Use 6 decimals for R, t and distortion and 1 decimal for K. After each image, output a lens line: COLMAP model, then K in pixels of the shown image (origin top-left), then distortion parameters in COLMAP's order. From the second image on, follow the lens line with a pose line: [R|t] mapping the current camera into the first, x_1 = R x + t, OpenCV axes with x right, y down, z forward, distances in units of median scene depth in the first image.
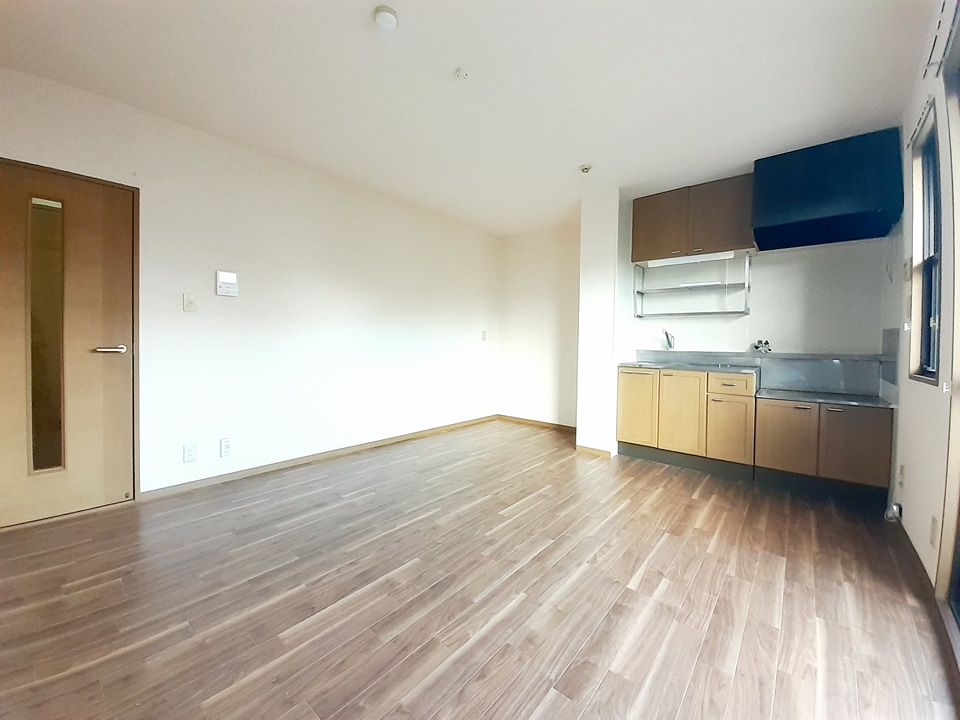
lens RADIAL K [[380.4, 0, 482.8], [0, 380.4, 353.4], [0, 0, 1]] dist [0.015275, -0.012090]
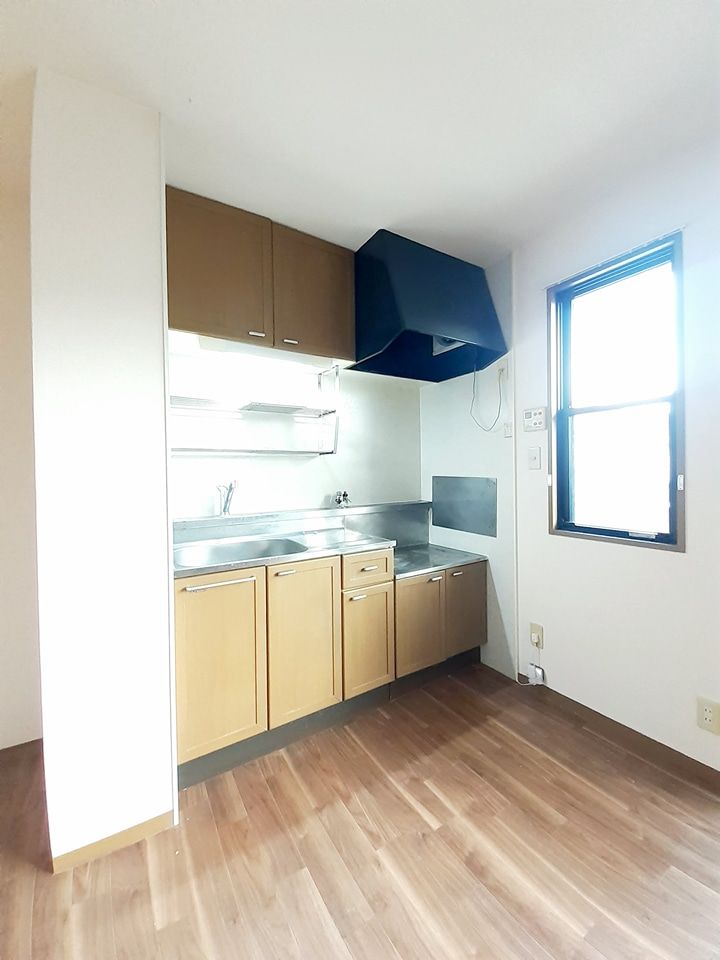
lens RADIAL K [[380.4, 0, 372.6], [0, 380.4, 477.9], [0, 0, 1]] dist [0.015275, -0.012090]
pose [[0.297300, -0.026040, 0.954429, 0.051548], [0.042218, 0.999009, 0.014106, -0.067918], [-0.953850, 0.036100, 0.298105, 0.725493]]
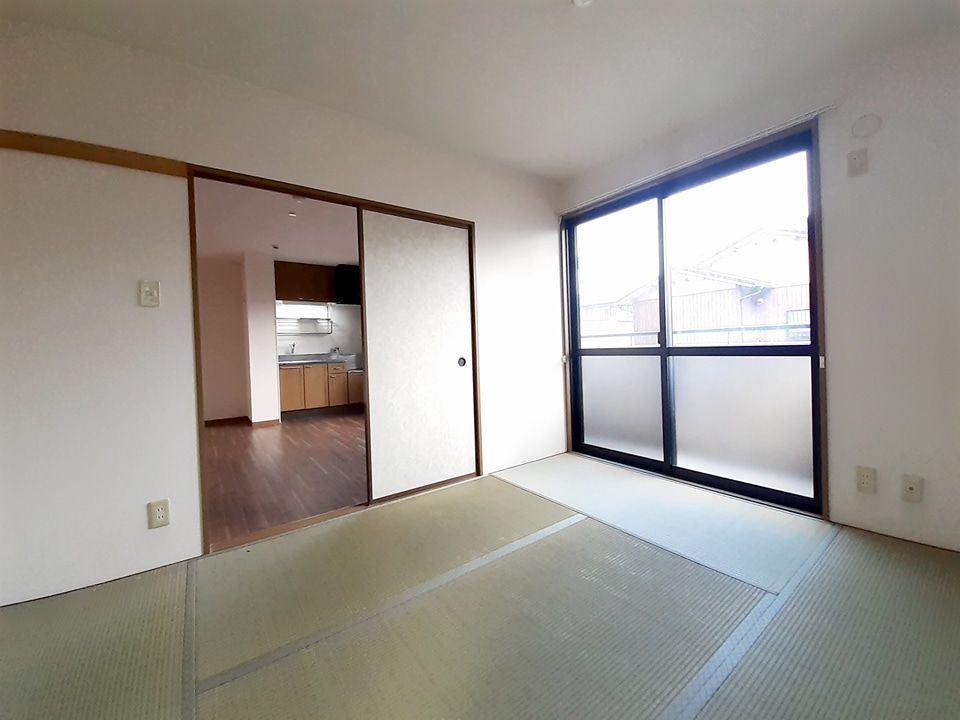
lens RADIAL K [[380.4, 0, 482.8], [0, 380.4, 353.4], [0, 0, 1]] dist [0.015275, -0.012090]
pose [[0.236846, -0.030206, 0.971078, -1.063519], [0.062512, 0.997919, 0.015794, 0.014827], [-0.969534, 0.056964, 0.238241, -0.239744]]
